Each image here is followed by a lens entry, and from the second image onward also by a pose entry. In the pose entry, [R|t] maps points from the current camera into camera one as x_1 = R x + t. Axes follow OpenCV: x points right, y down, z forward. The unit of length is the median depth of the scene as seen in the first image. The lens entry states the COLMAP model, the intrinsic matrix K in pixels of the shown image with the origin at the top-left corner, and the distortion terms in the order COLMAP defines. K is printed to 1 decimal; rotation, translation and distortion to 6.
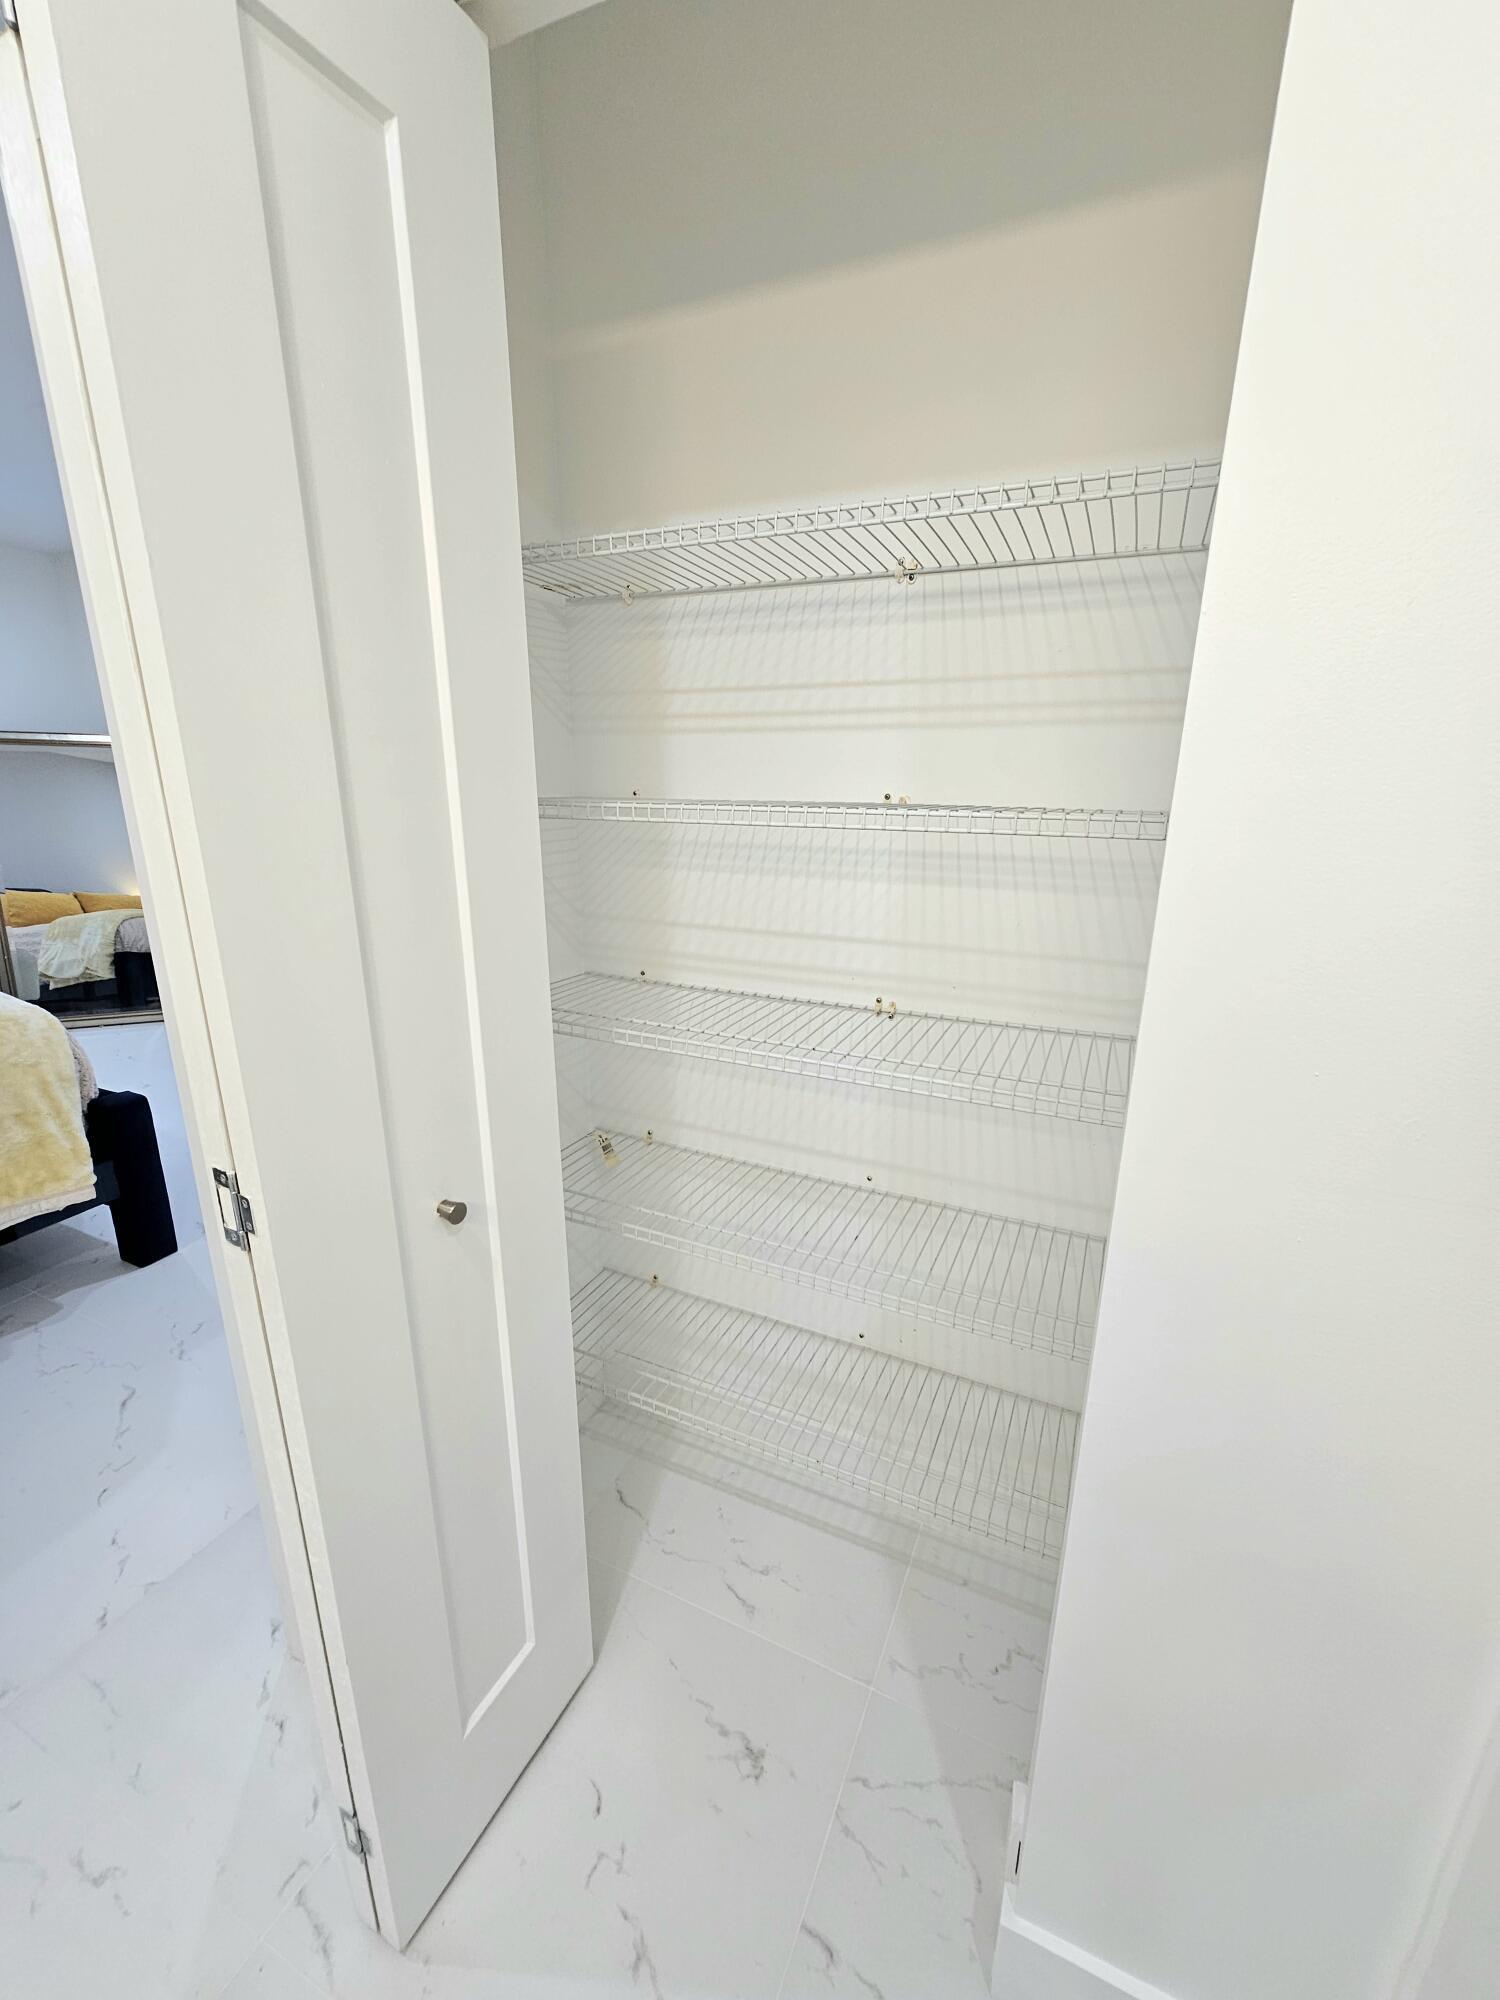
lens RADIAL K [[815.4, 0, 757.4], [0, 815.4, 1011.1], [0, 0, 1]] dist [-0.002231, 0.000129]
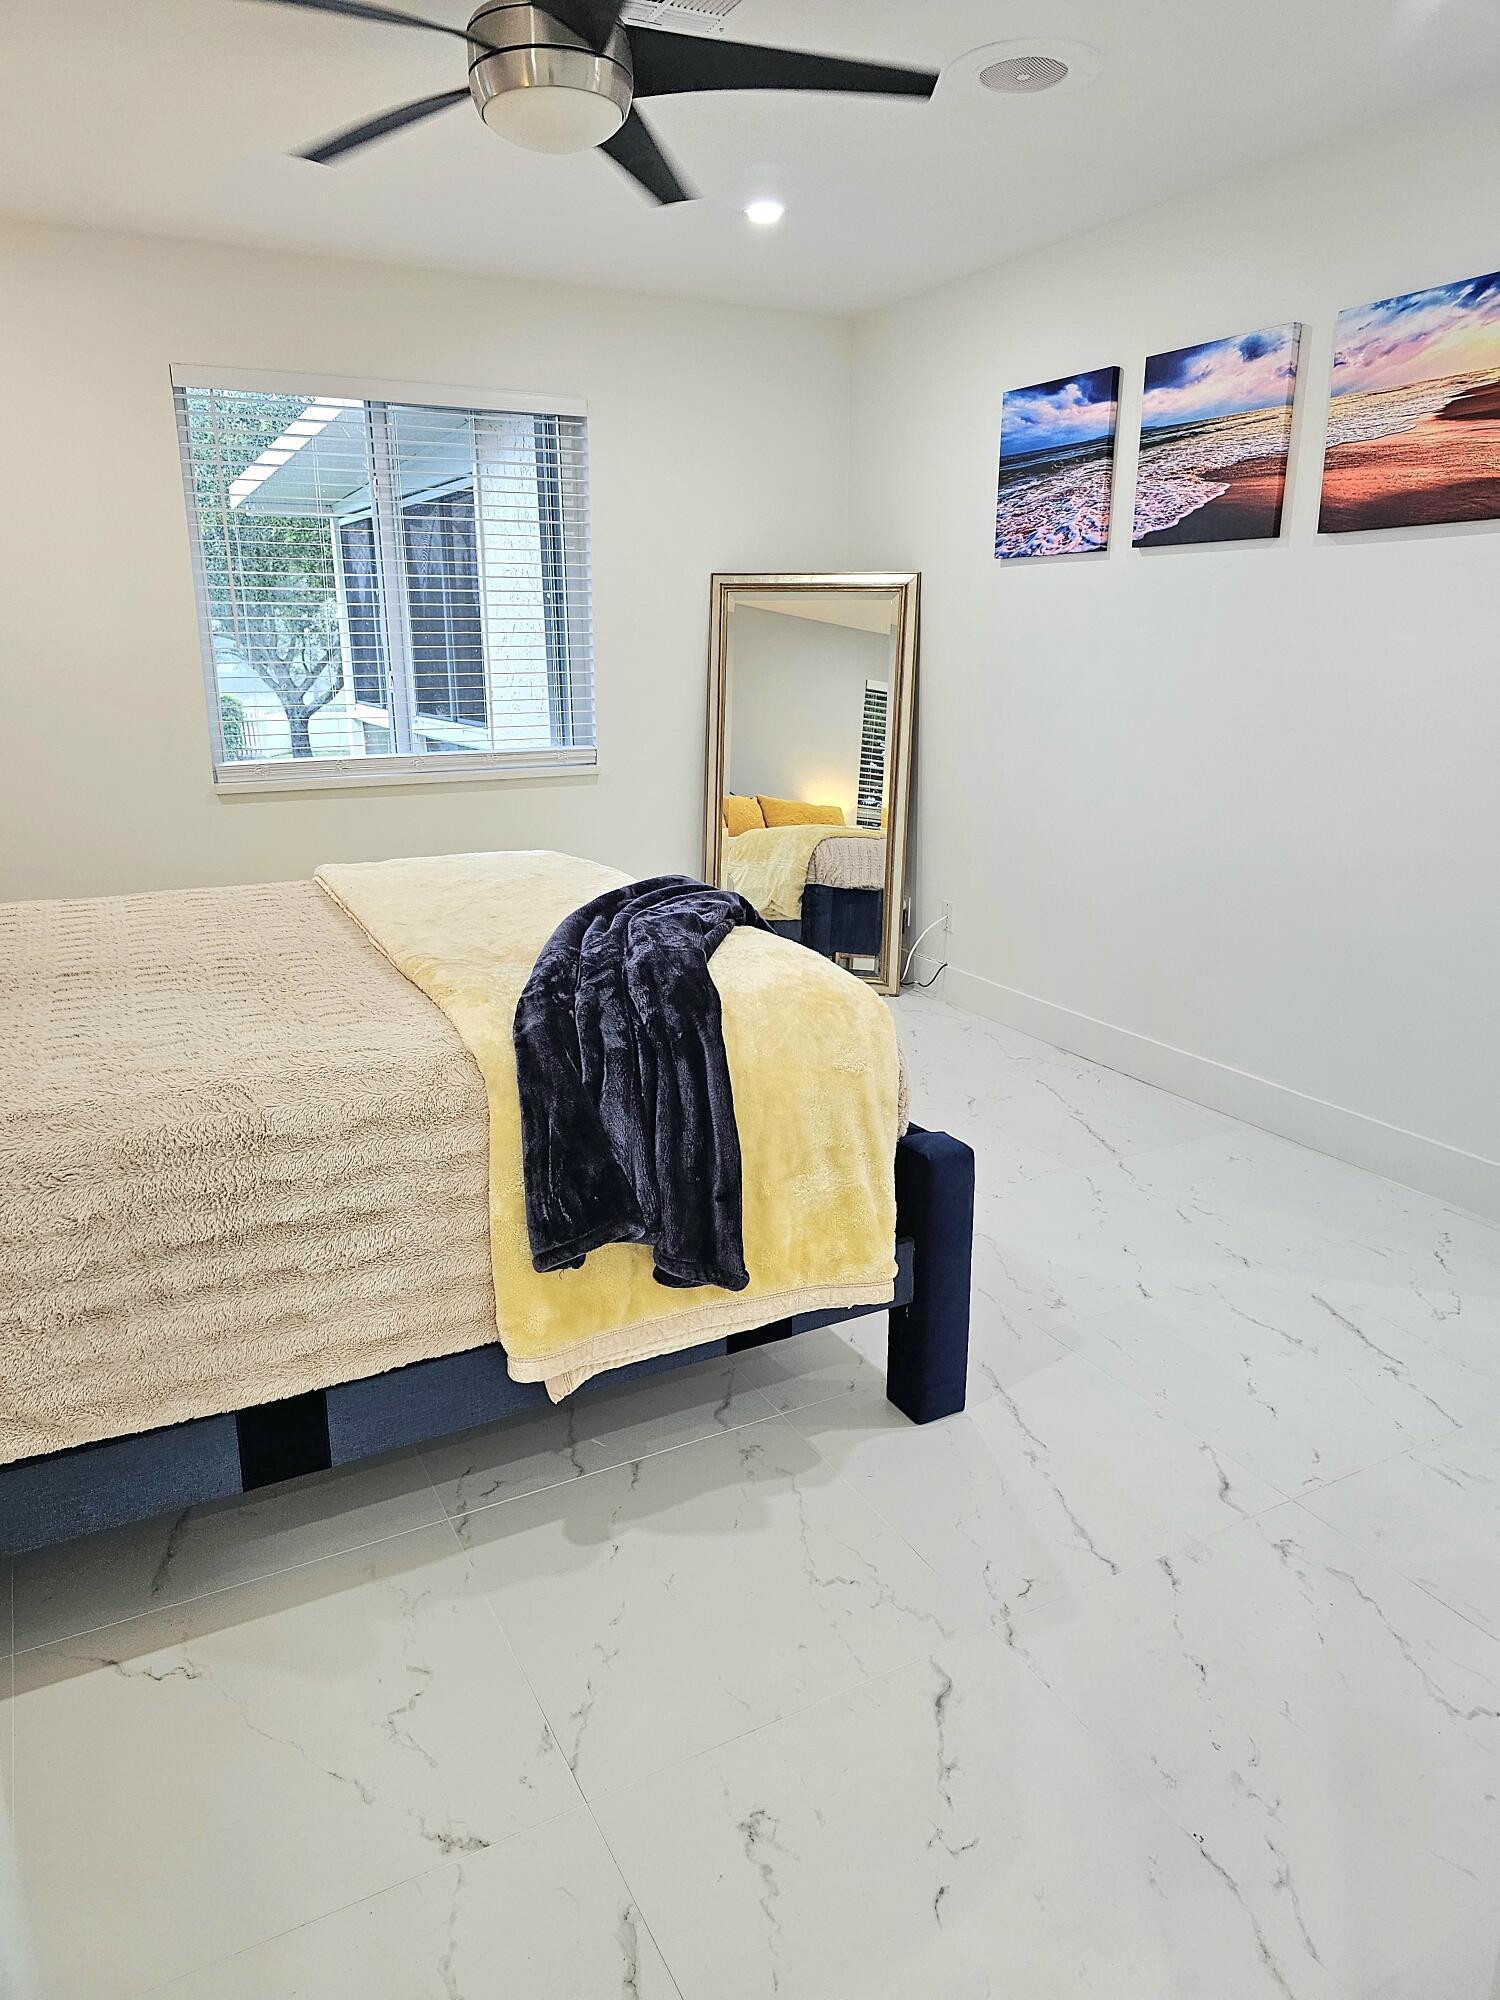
lens RADIAL K [[1359.7, 0, 758.6], [0, 1359.7, 984.7], [0, 0, 1]] dist [0.057892, -0.050079]
pose [[0.794560, 0.143242, -0.590048, -0.316916], [-0.162299, 0.986519, 0.020939, -0.012027], [0.585093, 0.079127, 0.807097, 0.088152]]
